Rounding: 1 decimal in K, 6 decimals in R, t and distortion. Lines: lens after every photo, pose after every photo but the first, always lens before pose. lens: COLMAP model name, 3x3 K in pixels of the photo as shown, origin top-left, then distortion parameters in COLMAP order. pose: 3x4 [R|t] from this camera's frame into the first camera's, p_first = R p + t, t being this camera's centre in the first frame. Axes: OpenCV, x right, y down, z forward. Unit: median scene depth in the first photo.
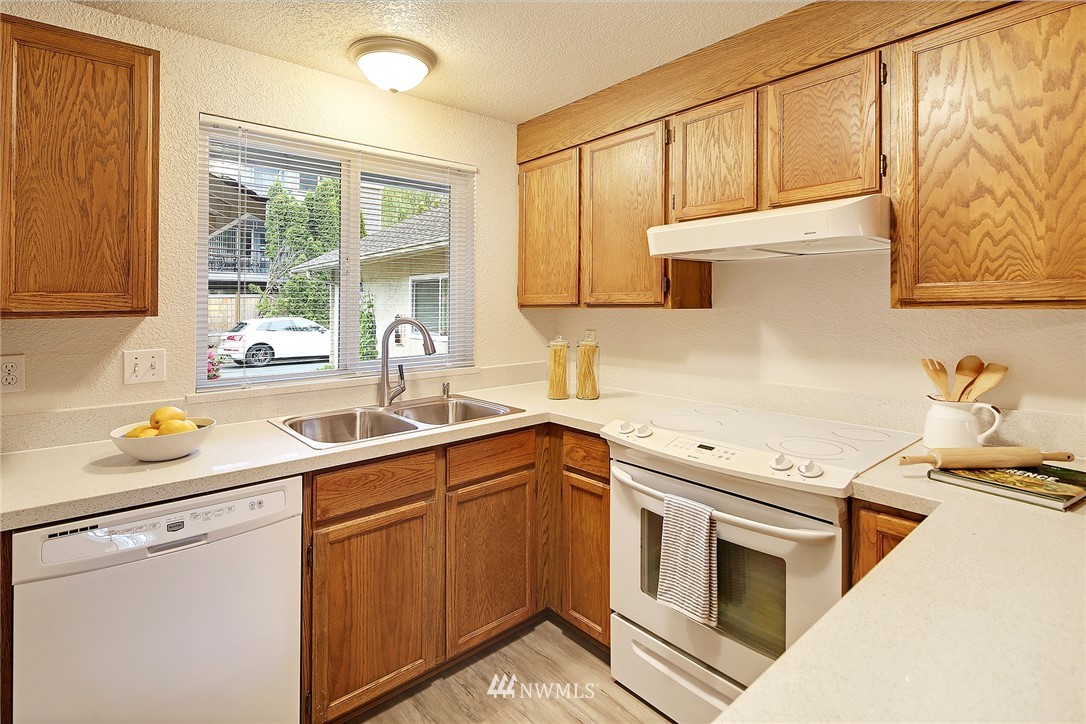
lens RADIAL K [[538.3, 0, 543.1], [0, 538.3, 303.7], [0, 0, 1]] dist [0.008366, -0.006955]
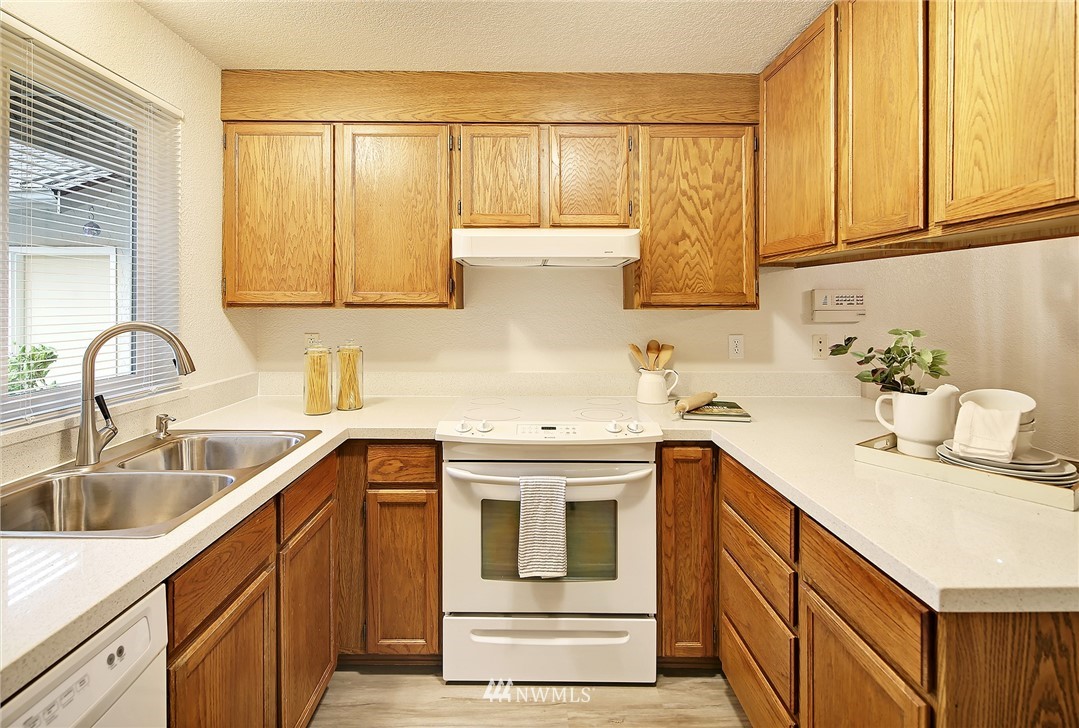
lens RADIAL K [[534.9, 0, 536.7], [0, 534.9, 308.9], [0, 0, 1]] dist [0.008366, -0.006955]
pose [[0.643692, 0.004986, 0.765269, -0.518883], [-0.009543, 0.999953, 0.001512, 0.006884], [-0.765225, -0.008276, 0.643709, 0.242658]]
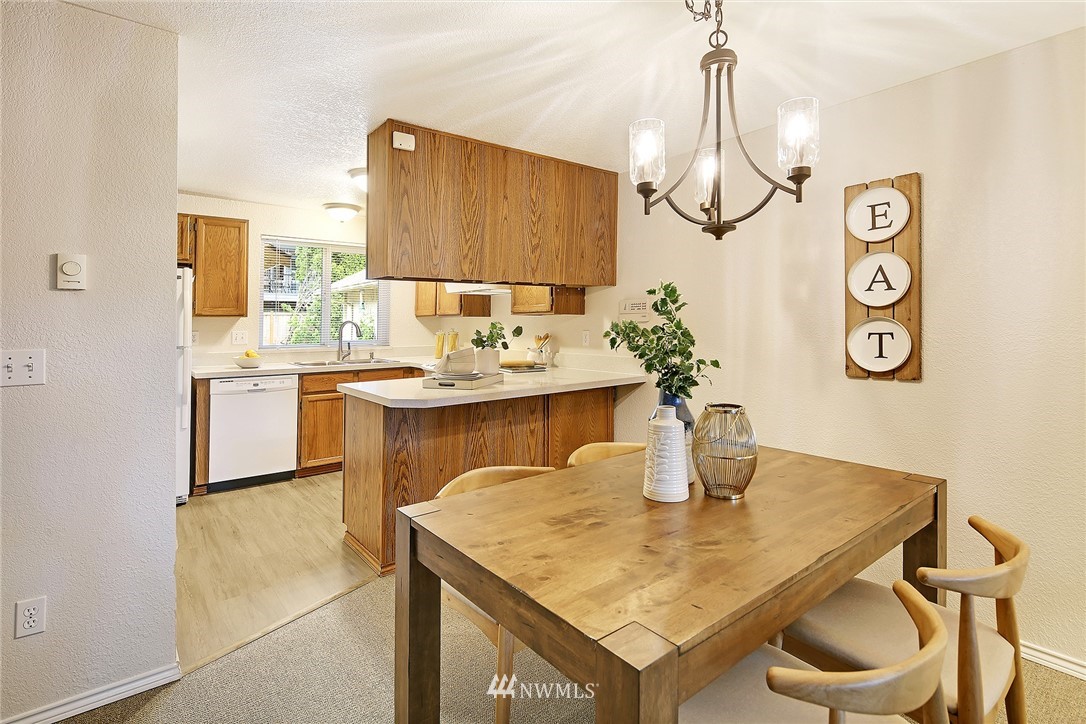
lens RADIAL K [[538.3, 0, 543.7], [0, 538.3, 317.0], [0, 0, 1]] dist [0.008366, -0.006955]
pose [[0.998899, 0.003777, -0.046754, 0.776395], [-0.004293, 0.999931, -0.010938, 0.039387], [0.046710, 0.011127, 0.998847, -1.411994]]
